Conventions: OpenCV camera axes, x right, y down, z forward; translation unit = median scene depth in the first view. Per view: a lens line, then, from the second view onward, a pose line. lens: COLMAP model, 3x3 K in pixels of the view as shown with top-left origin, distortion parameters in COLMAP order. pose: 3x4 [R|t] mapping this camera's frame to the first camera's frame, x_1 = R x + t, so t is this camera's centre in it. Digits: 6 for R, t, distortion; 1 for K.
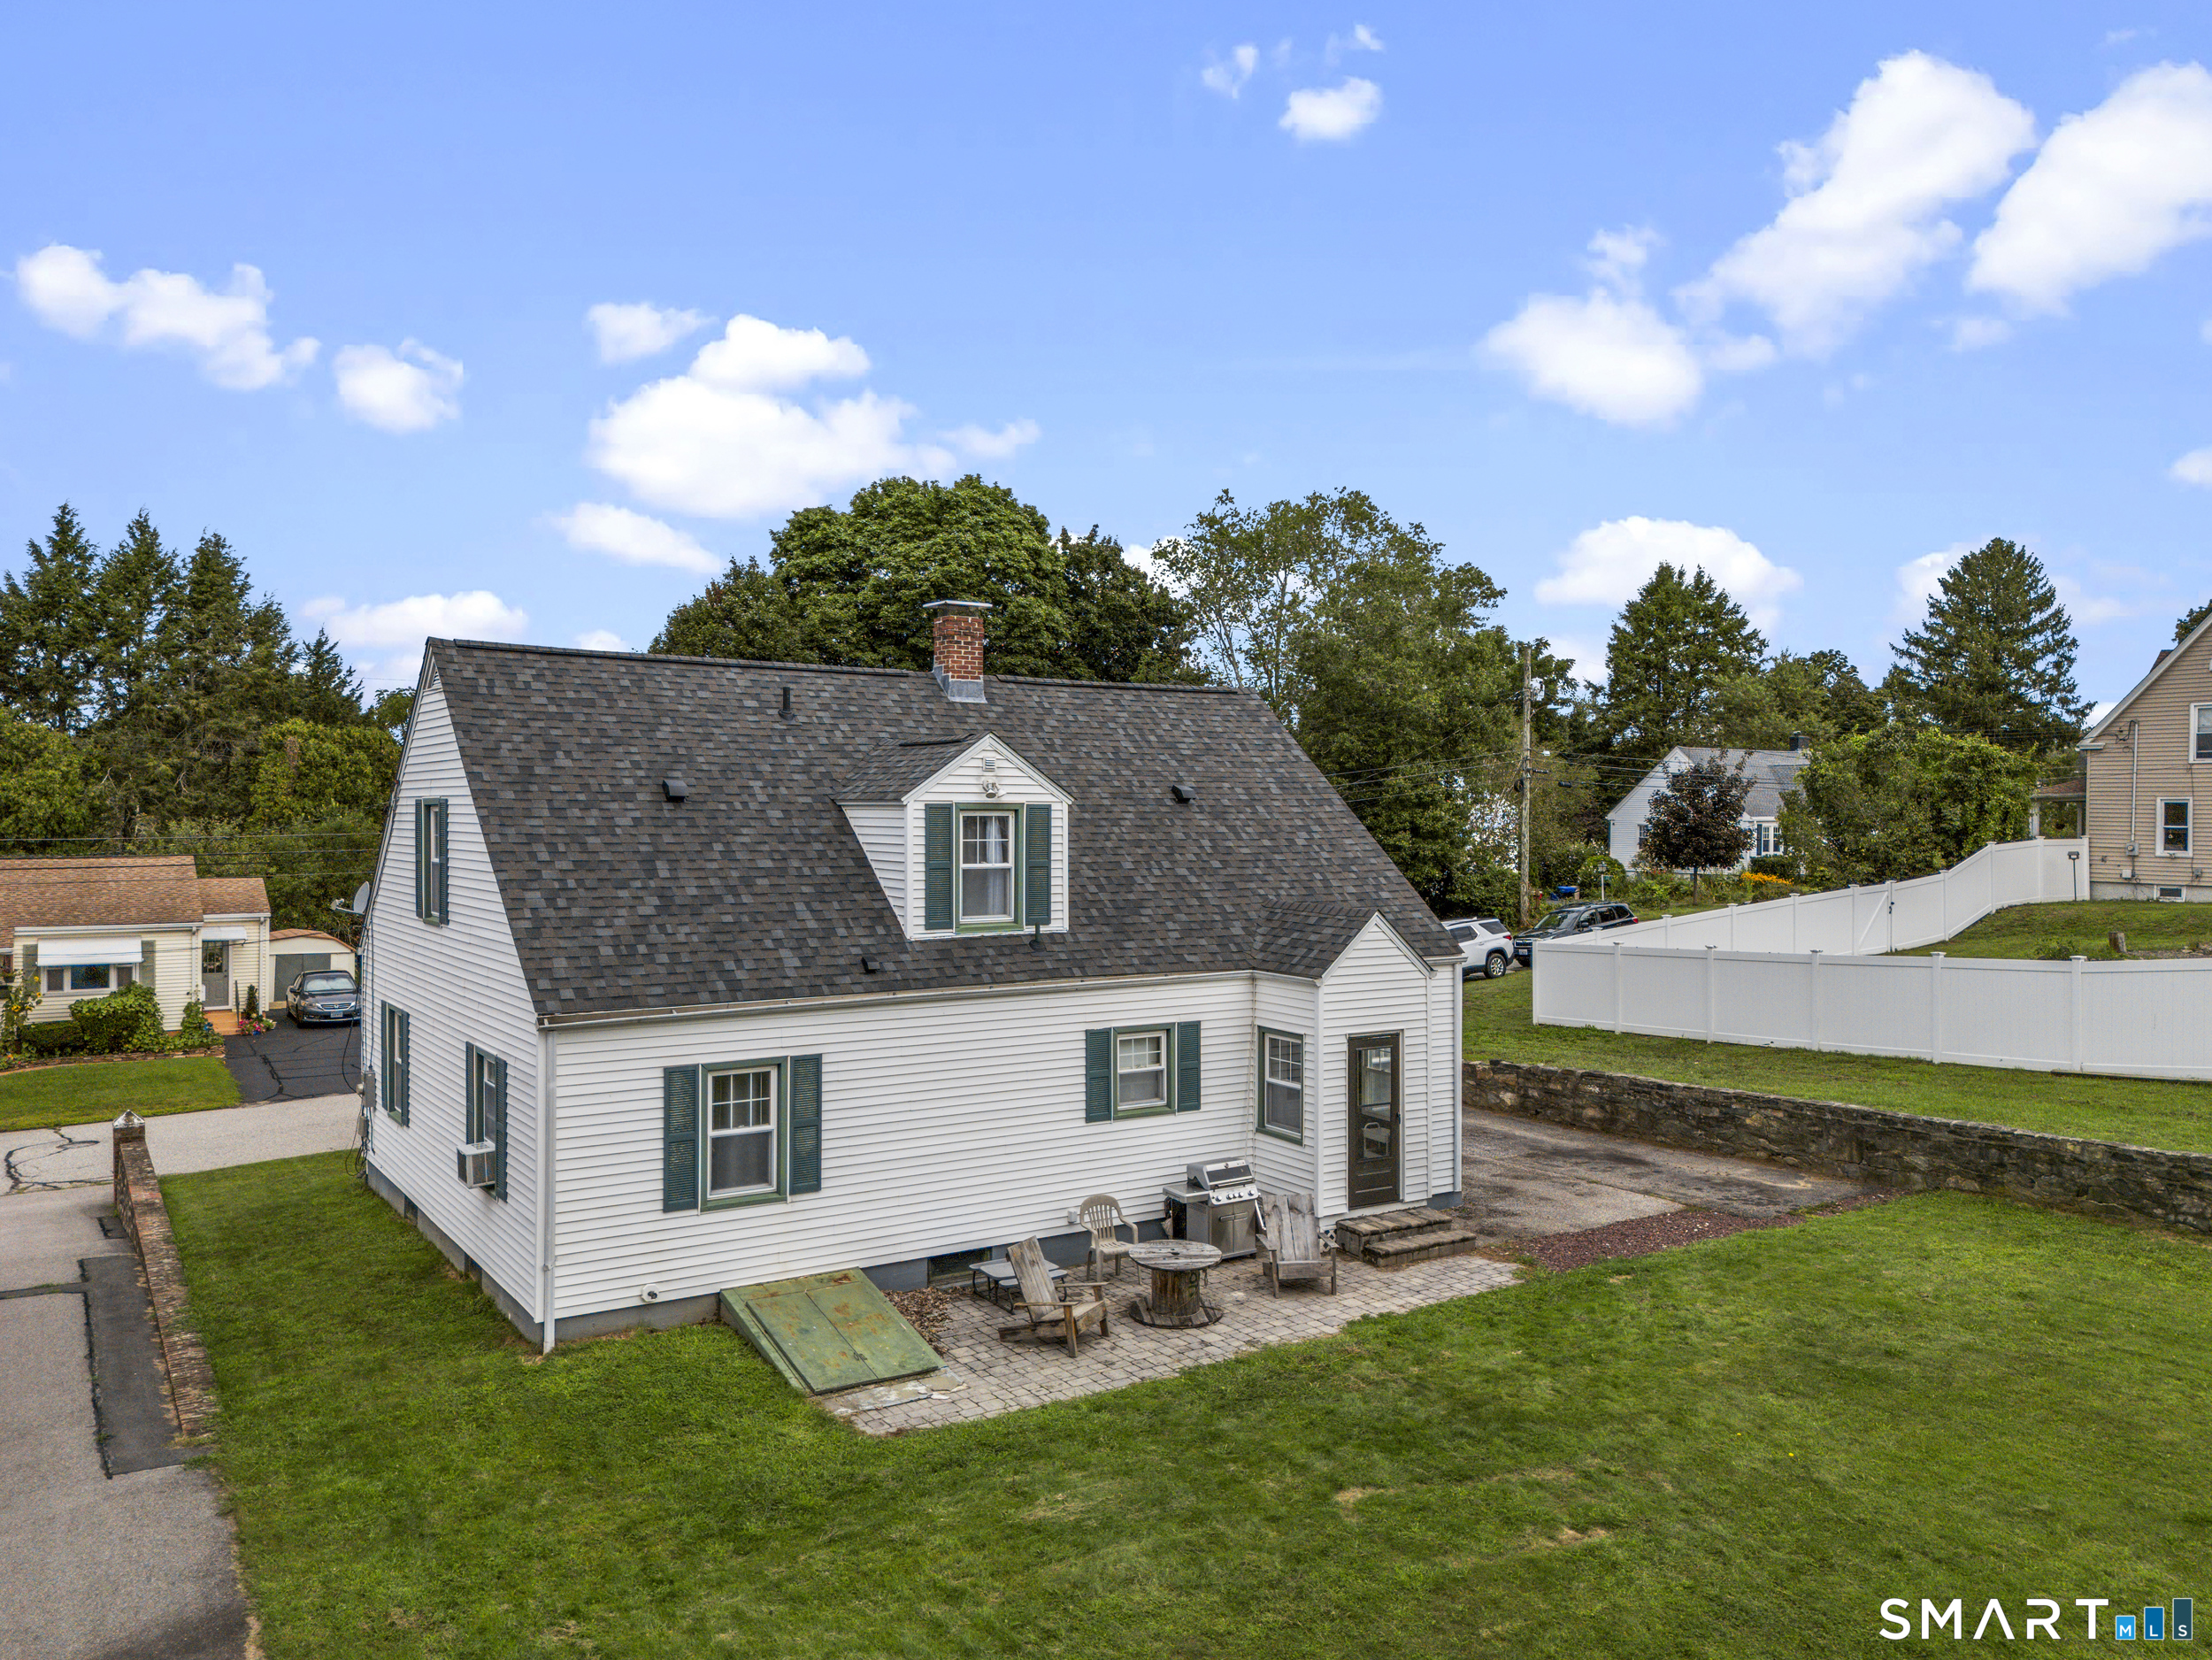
lens RADIAL K [[1635.4, 0, 1115.4], [0, 1635.4, 840.5], [0, 0, 1]] dist [0.111673, -0.139432]
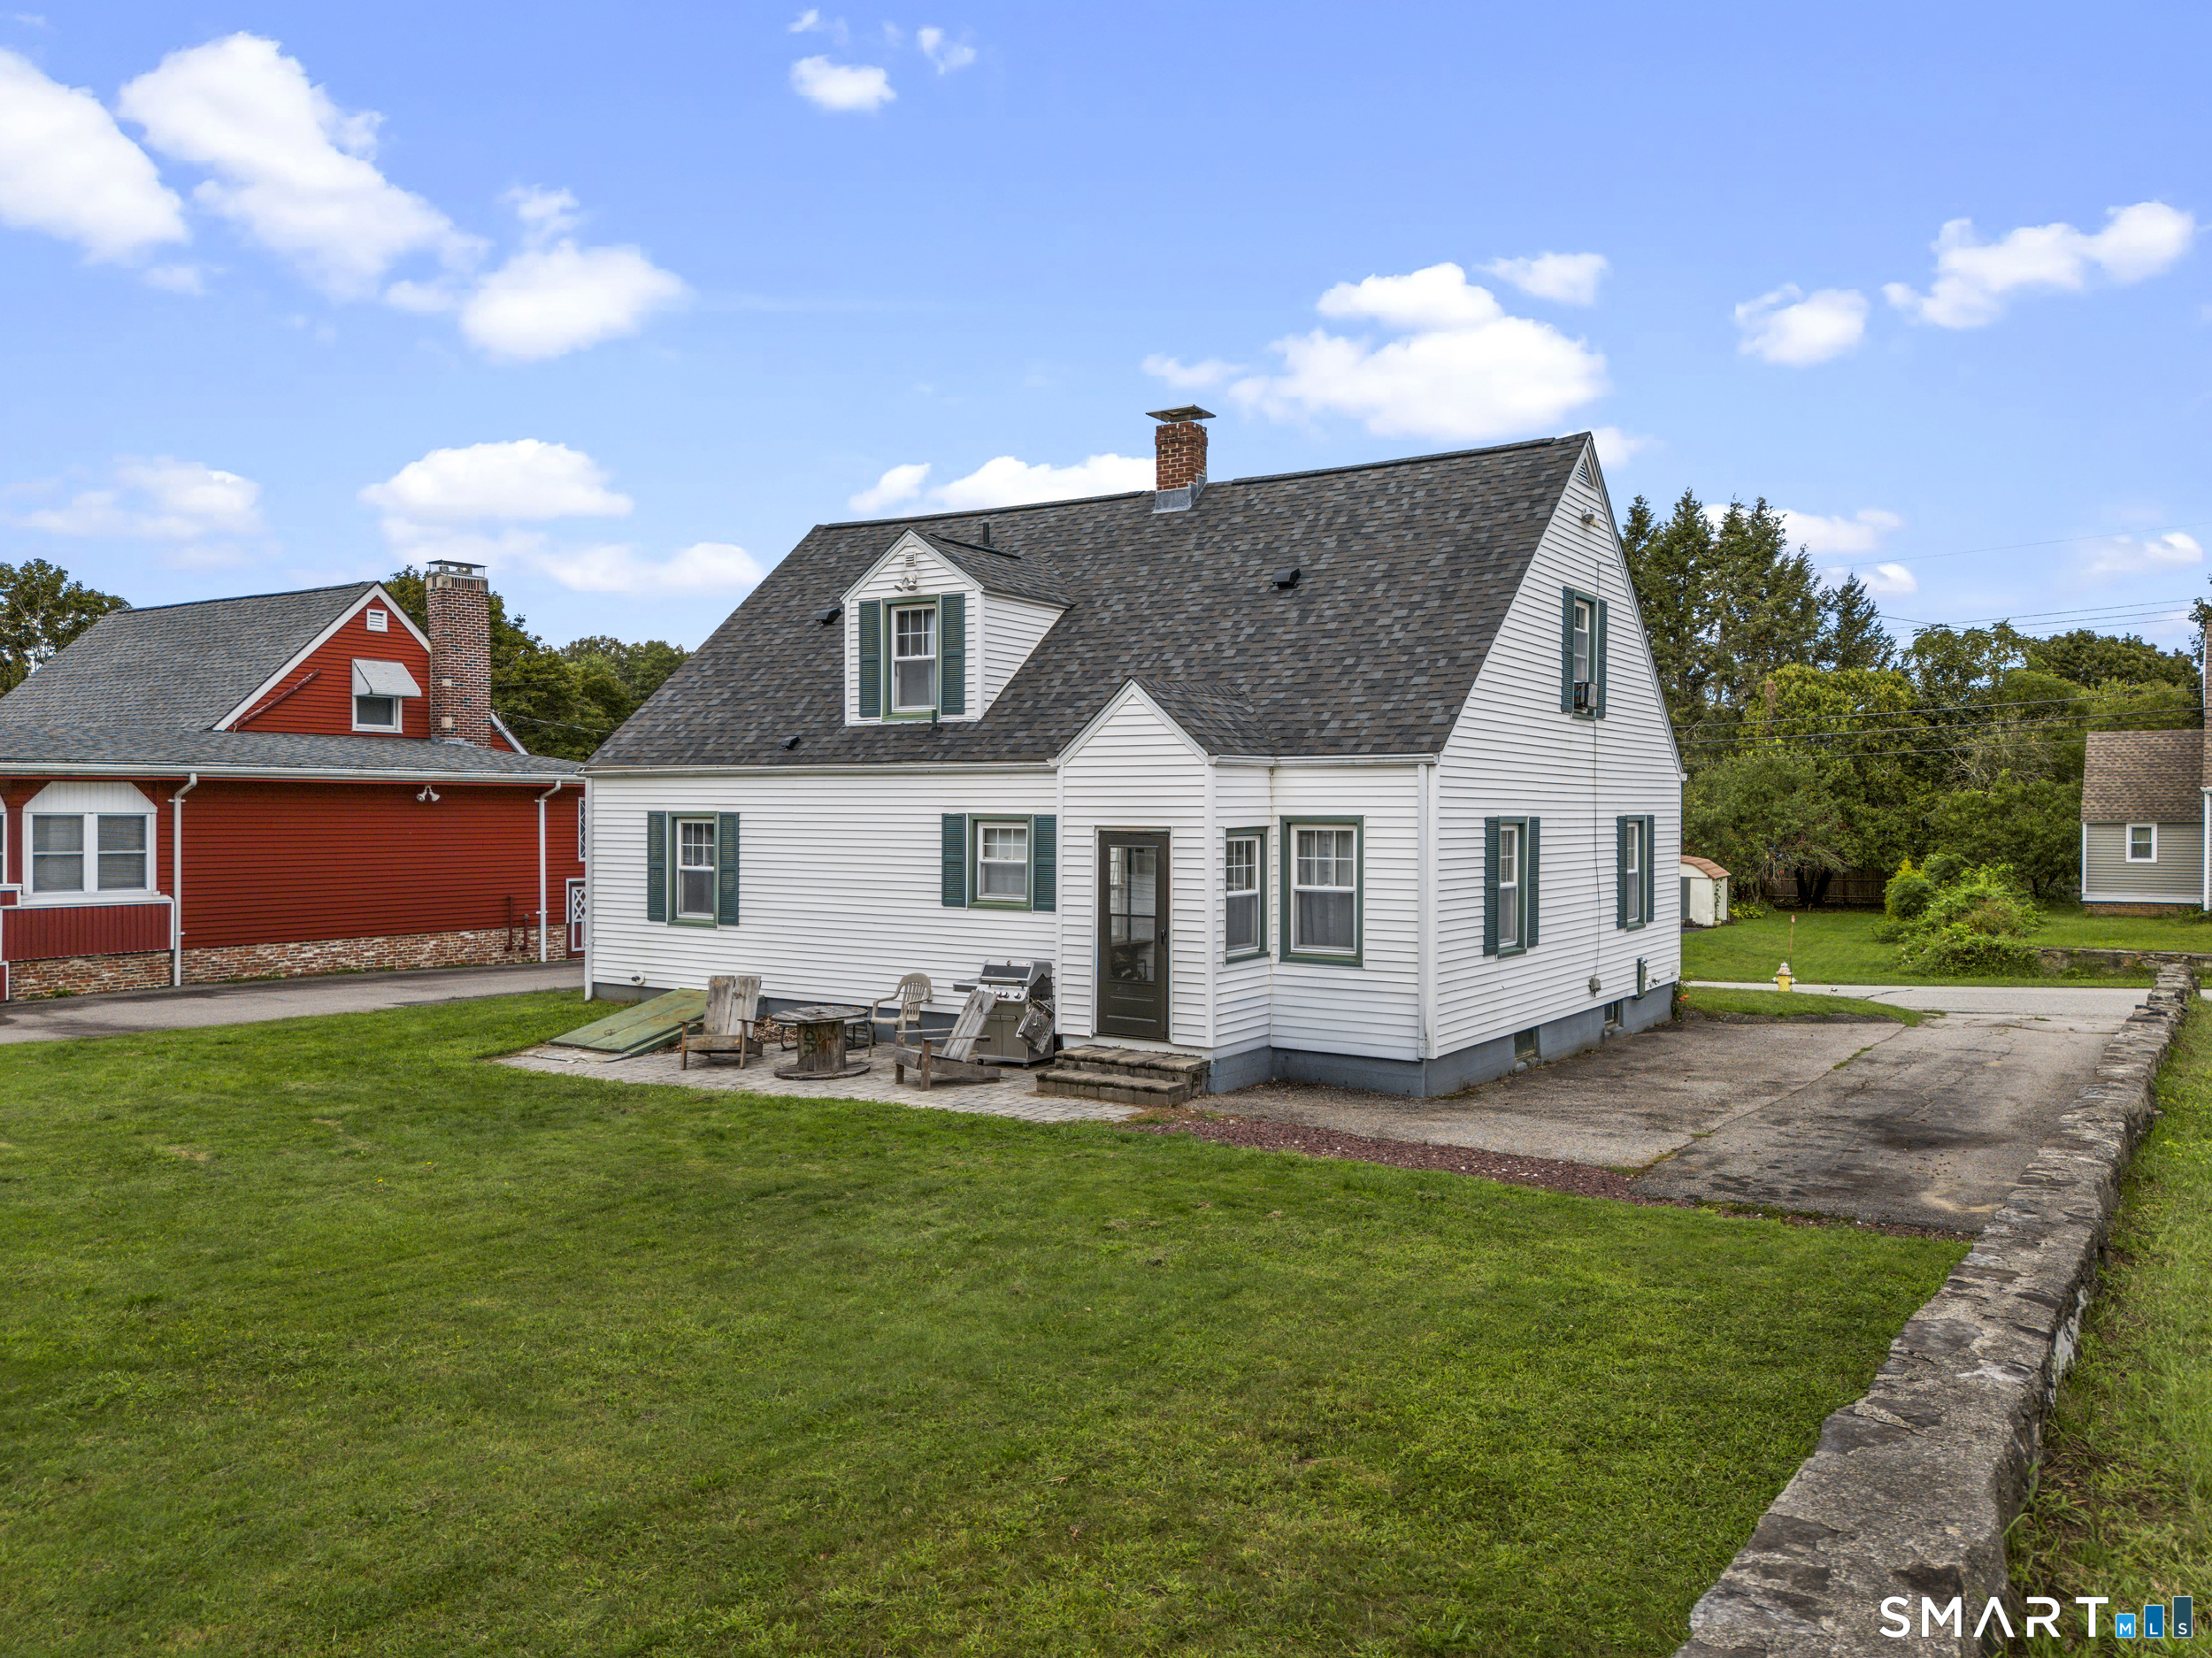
lens RADIAL K [[1635.3, 0, 1115.4], [0, 1635.3, 839.5], [0, 0, 1]] dist [0.111673, -0.139432]
pose [[0.398891, 0.014266, -0.916887, 0.968377], [-0.019741, 0.999781, 0.006967, 0.126063], [0.916786, 0.015321, 0.399085, 0.717559]]
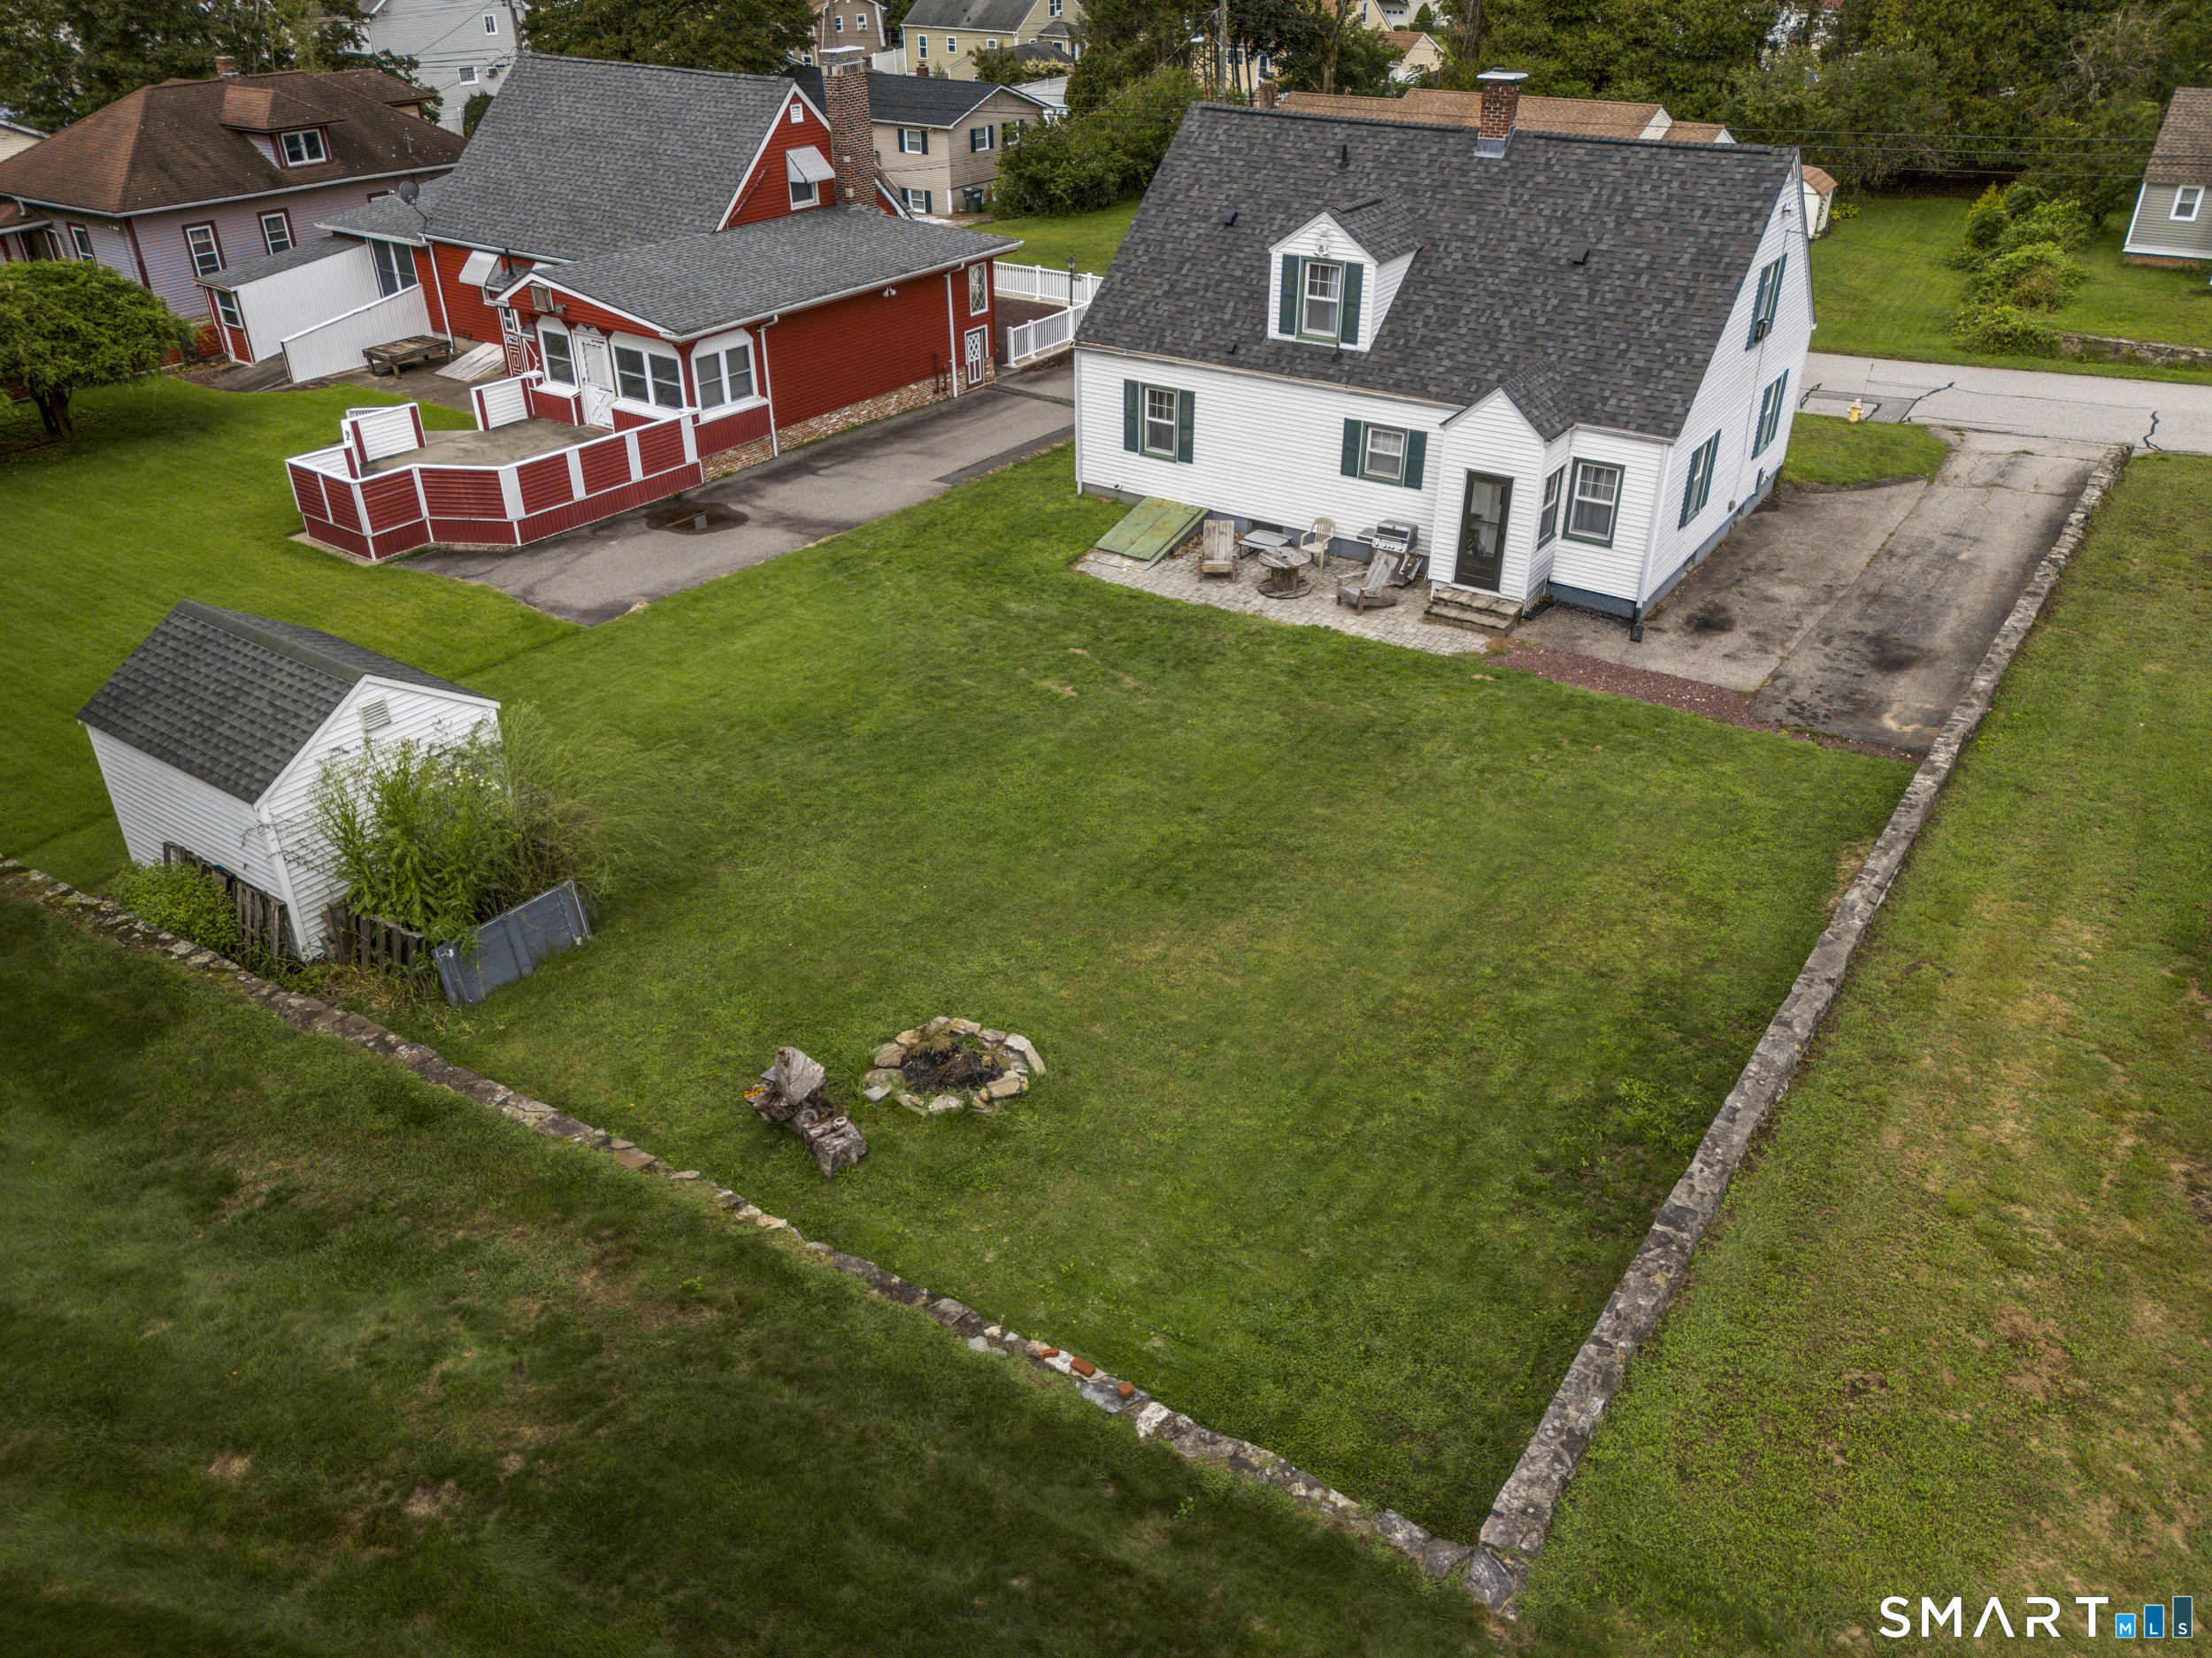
lens RADIAL K [[1651.5, 0, 1114.1], [0, 1651.5, 835.7], [0, 0, 1]] dist [0.063926, -0.055521]
pose [[0.390535, 0.464098, -0.795044, 1.419363], [-0.012955, 0.866311, 0.499336, -0.349535], [0.920497, -0.184709, 0.344337, 0.157775]]
